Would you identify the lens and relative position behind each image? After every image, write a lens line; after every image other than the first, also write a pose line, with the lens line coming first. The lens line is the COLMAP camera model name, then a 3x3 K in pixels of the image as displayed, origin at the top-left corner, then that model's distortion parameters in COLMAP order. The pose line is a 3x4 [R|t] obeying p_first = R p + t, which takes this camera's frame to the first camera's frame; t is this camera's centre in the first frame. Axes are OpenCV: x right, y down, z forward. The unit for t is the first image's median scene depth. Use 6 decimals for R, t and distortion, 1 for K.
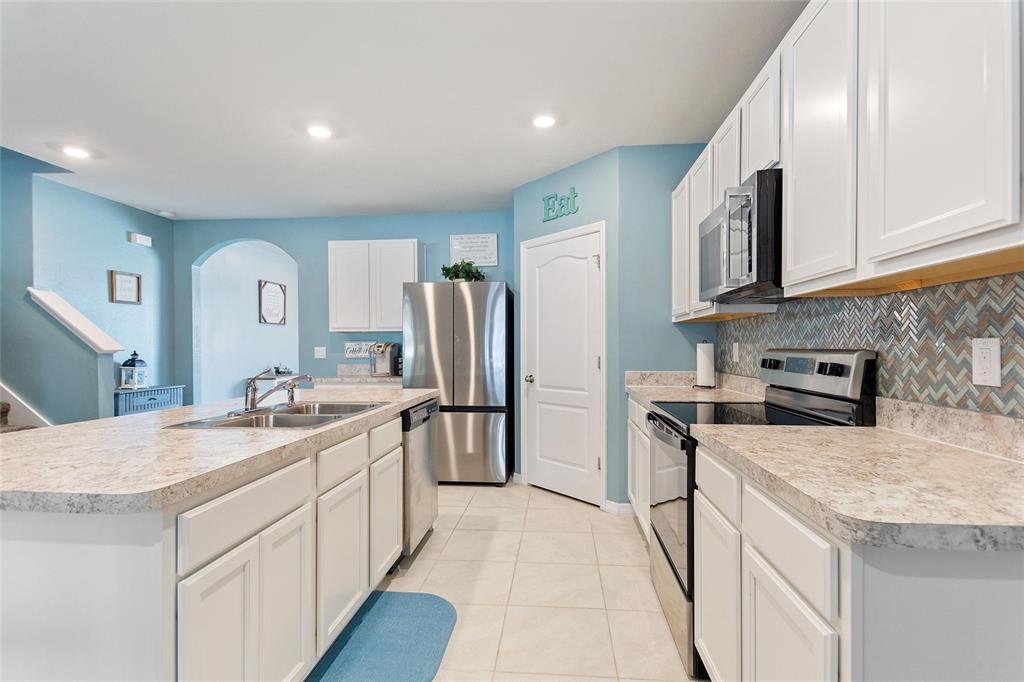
lens RADIAL K [[489.5, 0, 493.8], [0, 489.5, 344.4], [0, 0, 1]] dist [0.017415, -0.003482]
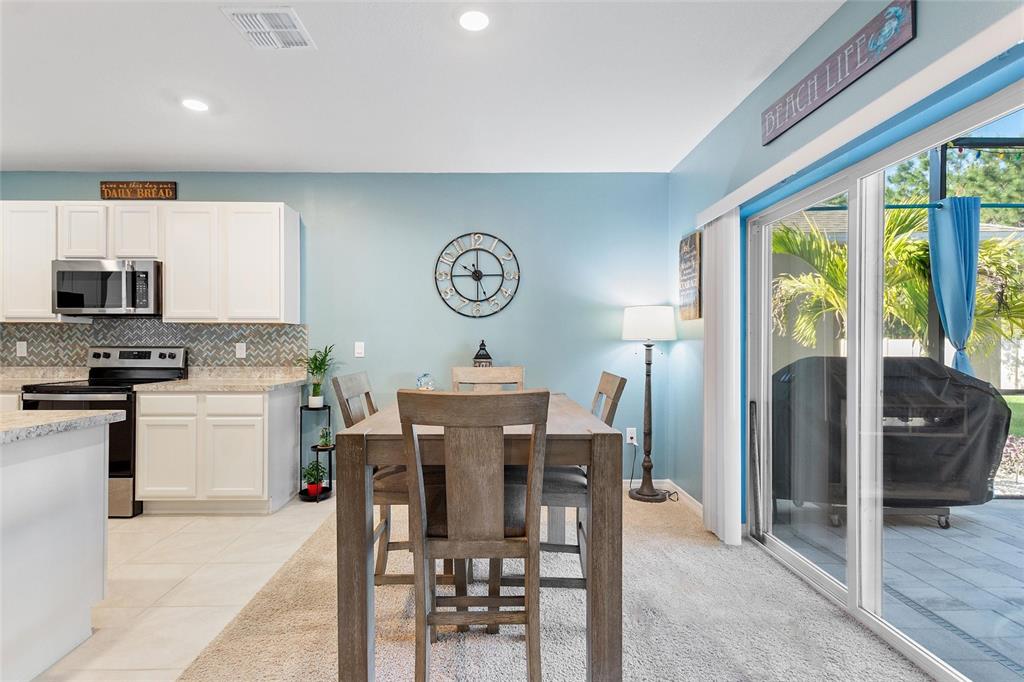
lens RADIAL K [[489.5, 0, 493.7], [0, 489.5, 347.2], [0, 0, 1]] dist [0.017415, -0.003482]
pose [[-0.119869, 0.001914, 0.992788, -1.649249], [-0.008837, 0.999956, -0.002995, 0.006988], [-0.992750, -0.009133, -0.119847, -0.165335]]
